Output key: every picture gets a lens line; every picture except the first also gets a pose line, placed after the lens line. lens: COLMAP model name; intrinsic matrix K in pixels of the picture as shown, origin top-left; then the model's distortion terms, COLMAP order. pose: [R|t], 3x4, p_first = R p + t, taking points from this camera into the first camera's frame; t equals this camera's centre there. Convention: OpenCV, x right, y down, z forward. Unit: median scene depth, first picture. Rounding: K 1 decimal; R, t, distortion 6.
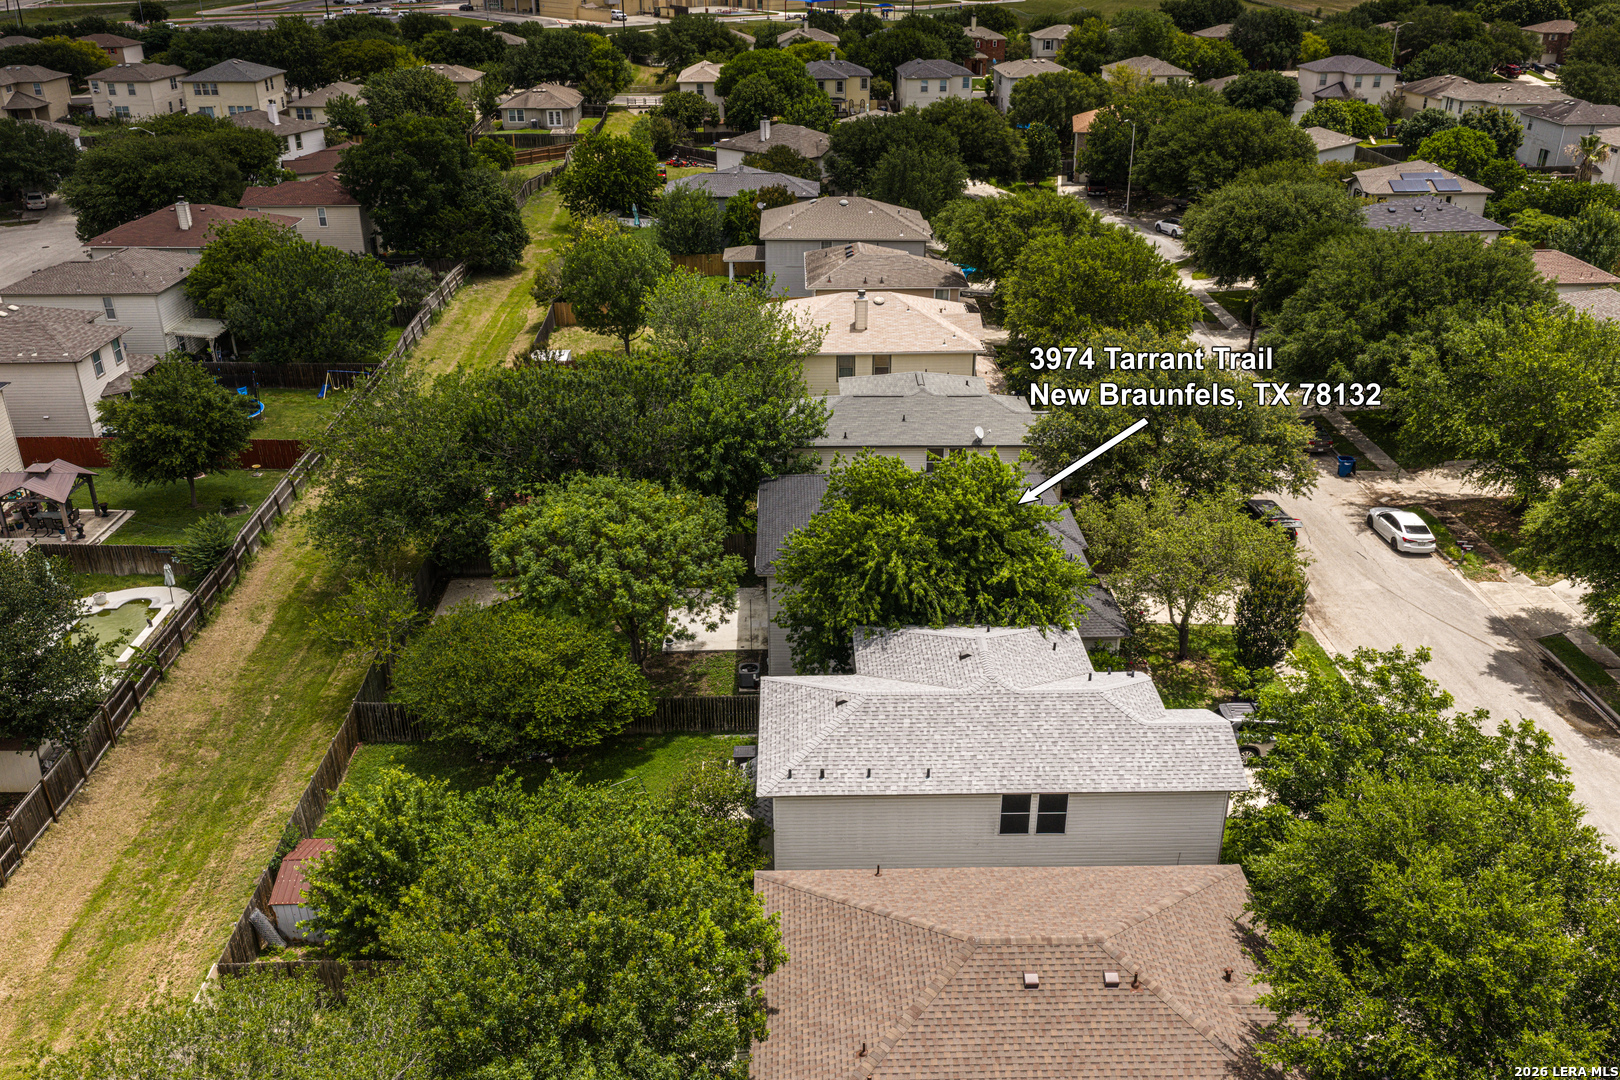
lens RADIAL K [[1338.7, 0, 810.0], [0, 1338.7, 540.0], [0, 0, 1]] dist [0.029017, -0.001443]
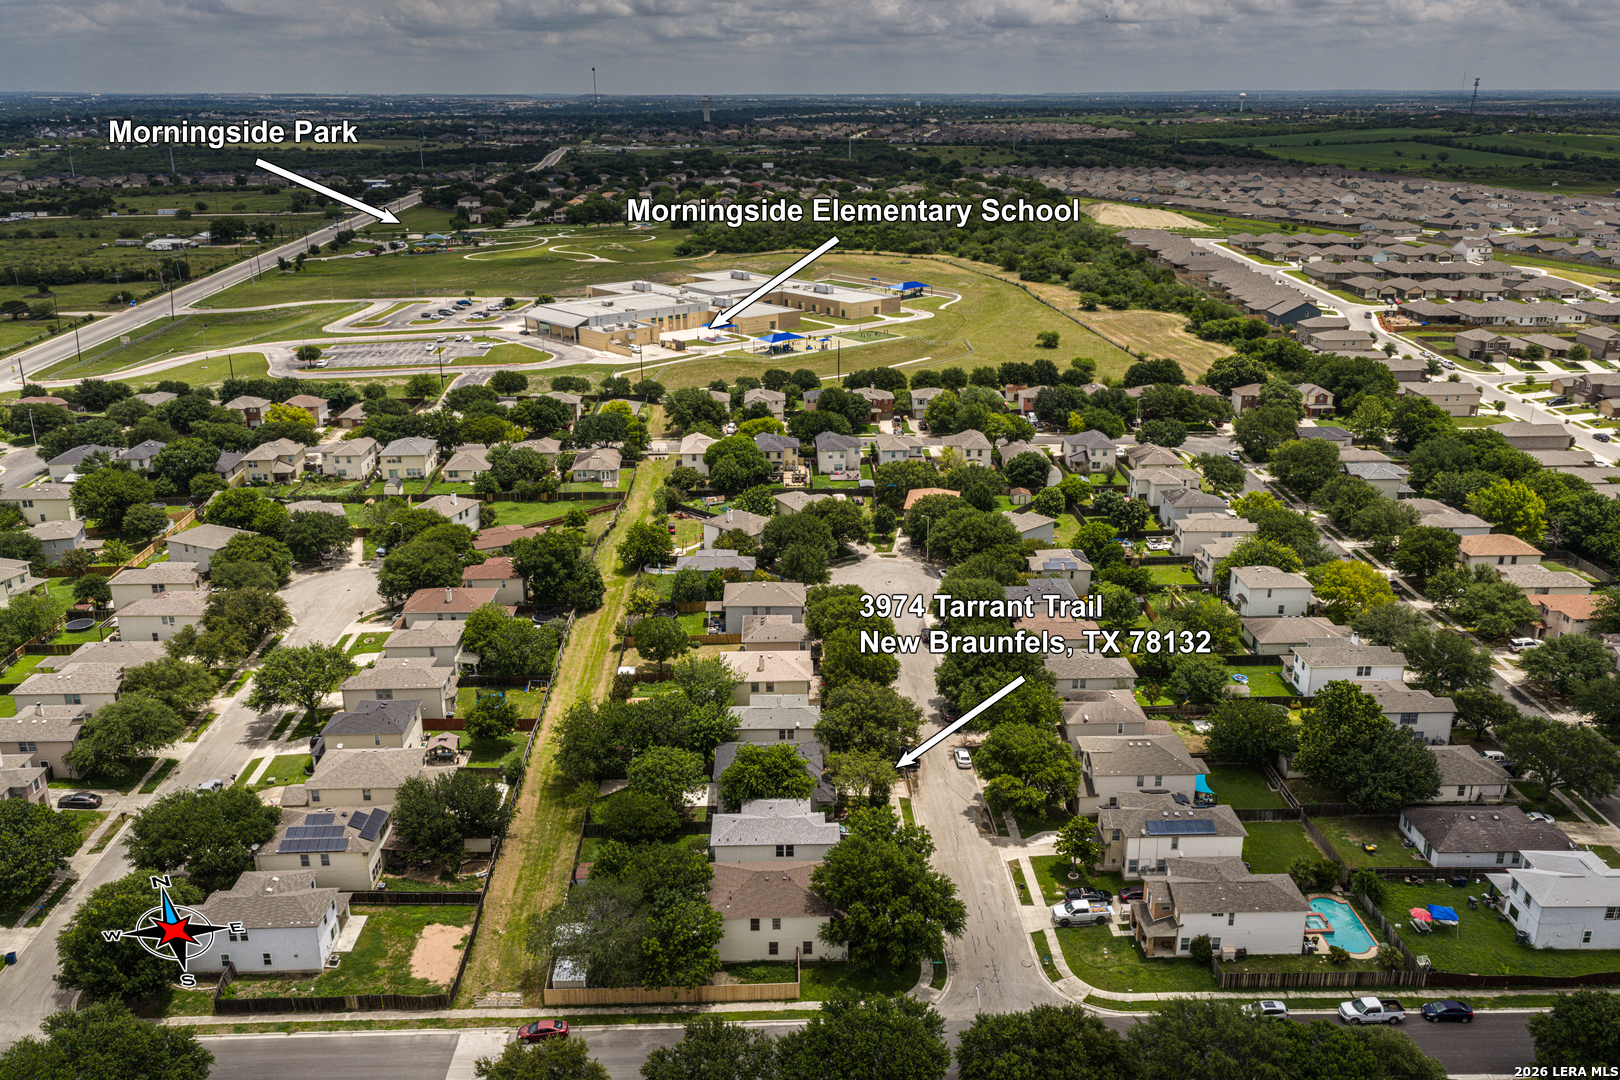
lens RADIAL K [[1338.7, 0, 810.0], [0, 1338.7, 540.0], [0, 0, 1]] dist [0.029017, -0.001443]
pose [[0.999957, -0.001412, 0.009192, 0.140661], [0.002424, 0.993811, -0.111061, -0.166304], [-0.008979, 0.111079, 0.993771, -1.938419]]
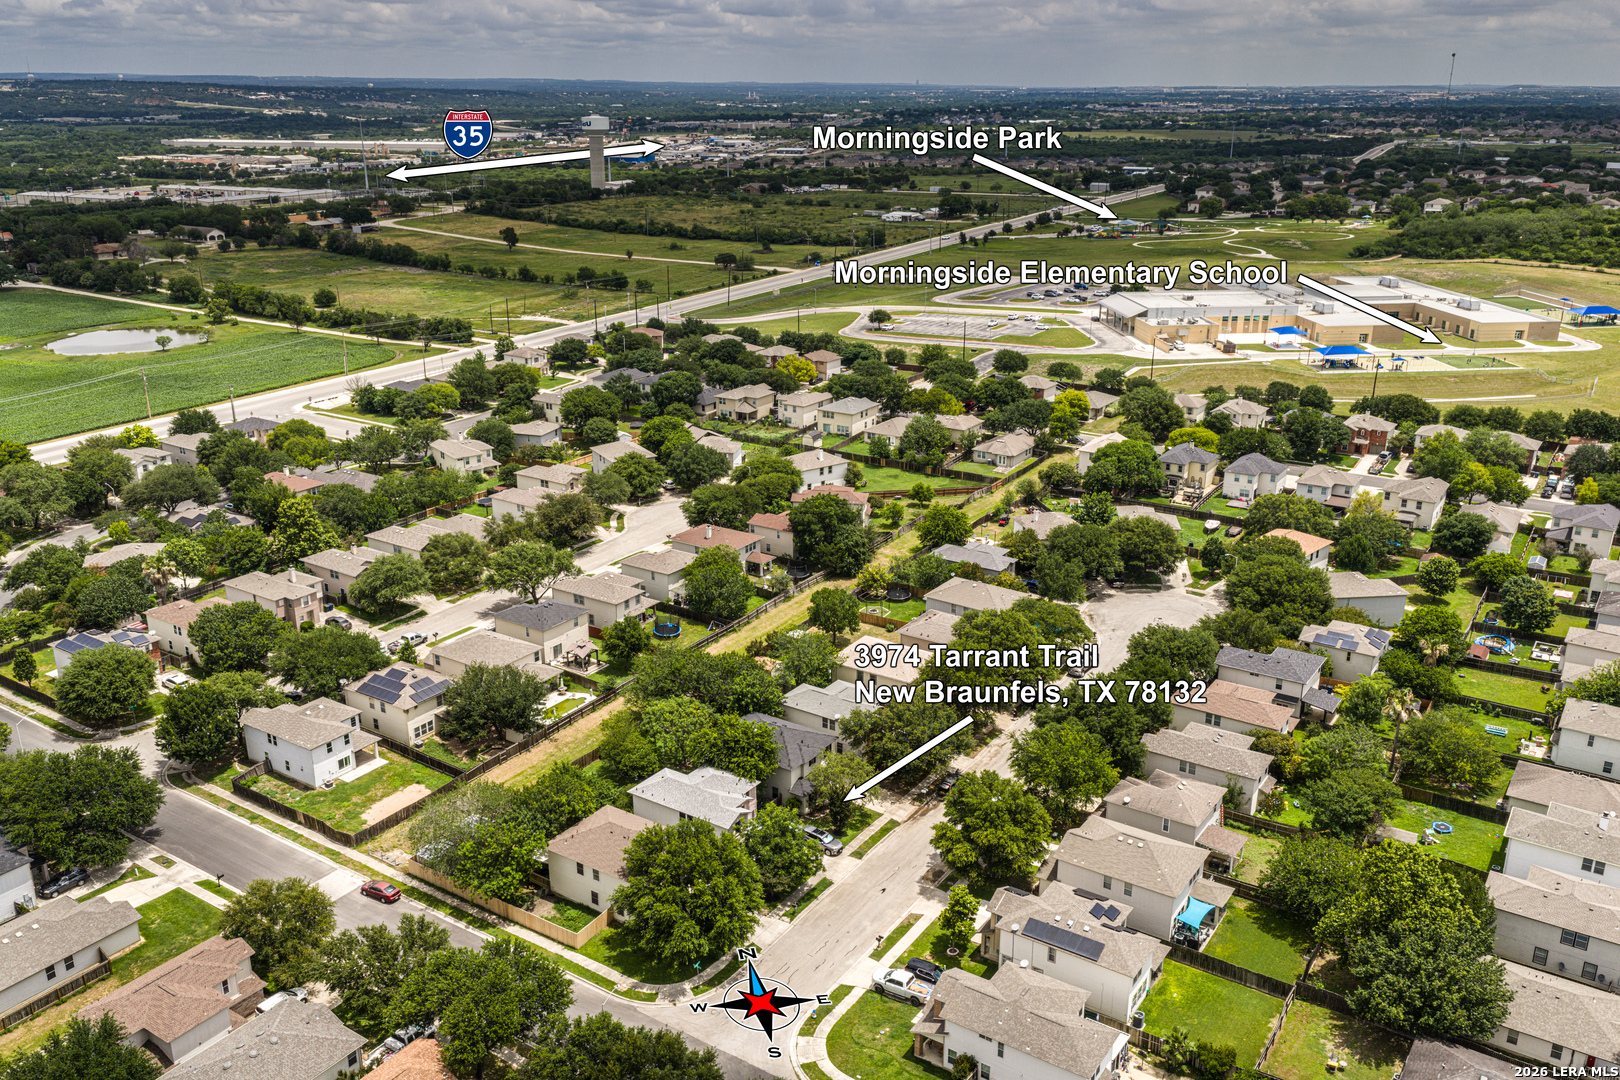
lens RADIAL K [[1338.7, 0, 810.0], [0, 1338.7, 540.0], [0, 0, 1]] dist [0.029017, -0.001443]
pose [[0.819816, 0.189683, -0.540297, 1.590871], [-0.245620, 0.968819, -0.032565, -0.351016], [0.517273, 0.159405, 0.840844, -1.428603]]
